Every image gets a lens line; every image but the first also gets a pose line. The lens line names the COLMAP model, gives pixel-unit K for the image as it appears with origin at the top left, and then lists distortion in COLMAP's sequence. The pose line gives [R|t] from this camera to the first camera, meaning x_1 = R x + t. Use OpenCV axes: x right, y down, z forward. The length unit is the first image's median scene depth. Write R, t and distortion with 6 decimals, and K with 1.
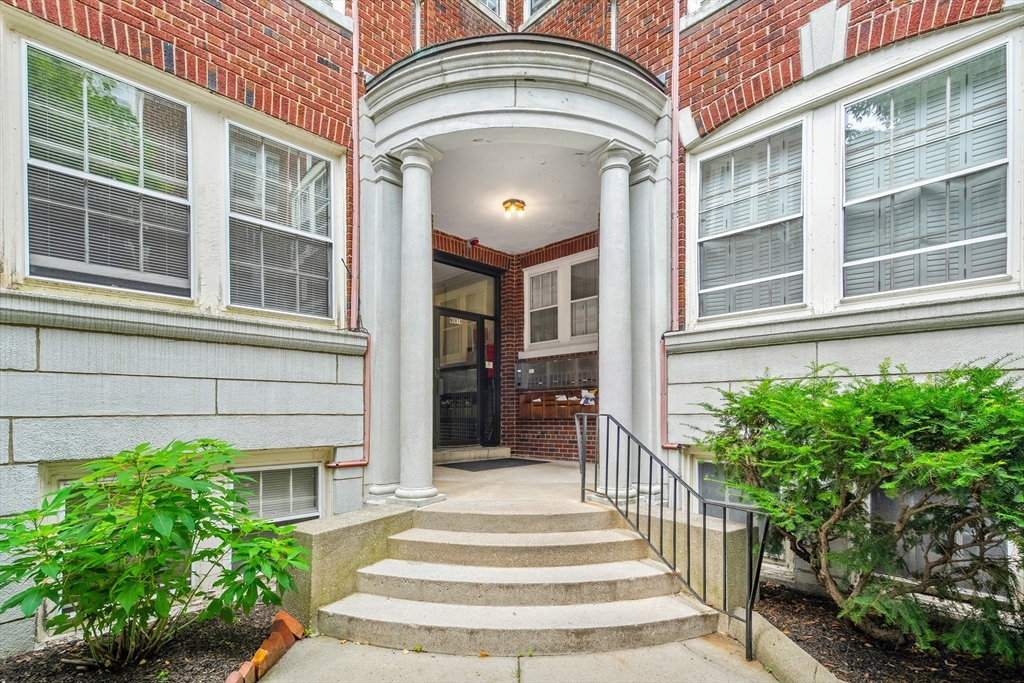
lens RADIAL K [[472.4, 0, 511.6], [0, 472.4, 418.0], [0, 0, 1]] dist [-0.001148, 0.000043]
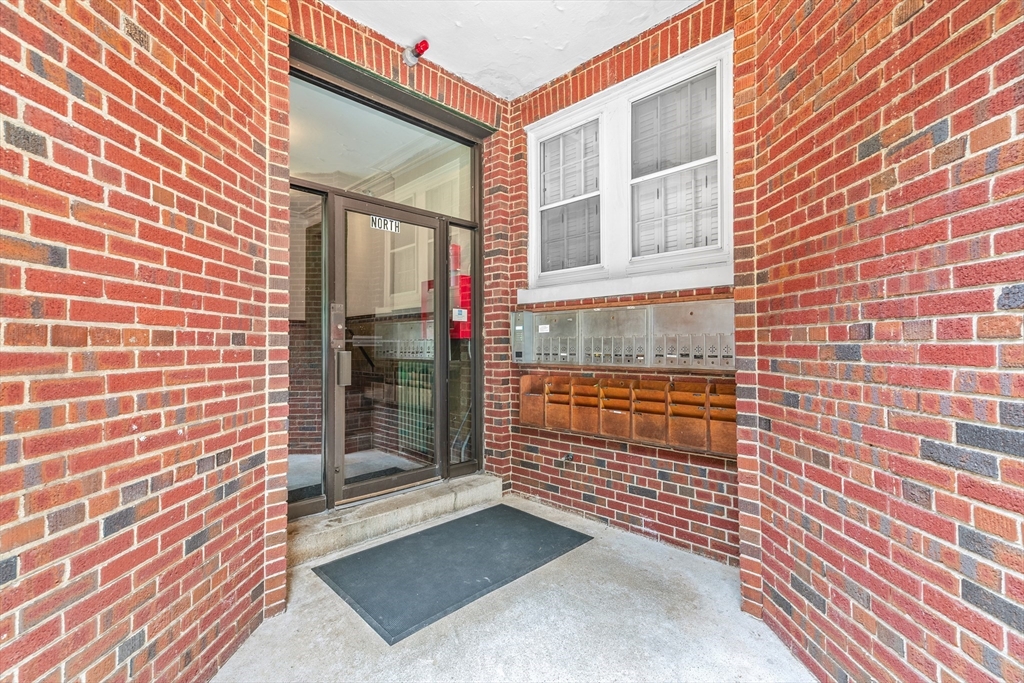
lens RADIAL K [[461.2, 0, 512.0], [0, 461.2, 341.5], [0, 0, 1]] dist [0.025475, -0.000060]
pose [[0.999968, -0.002740, 0.007556, 0.008781], [0.002887, 0.999807, -0.019443, -0.138764], [-0.007501, 0.019465, 0.999782, 0.938947]]
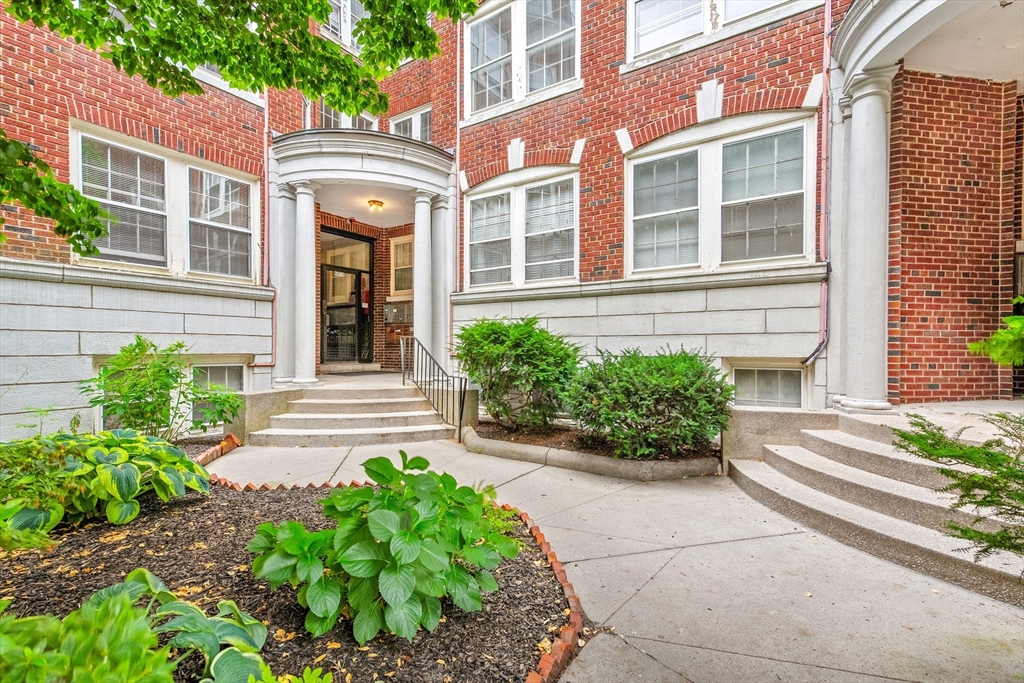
lens RADIAL K [[451.1, 0, 512.0], [0, 451.1, 356.4], [0, 0, 1]] dist [0.000515, -0.000240]
pose [[0.978595, 0.001701, 0.205789, 0.195760], [-0.003473, 0.999960, 0.008248, 0.049736], [-0.205767, -0.008786, 0.978562, -0.758353]]
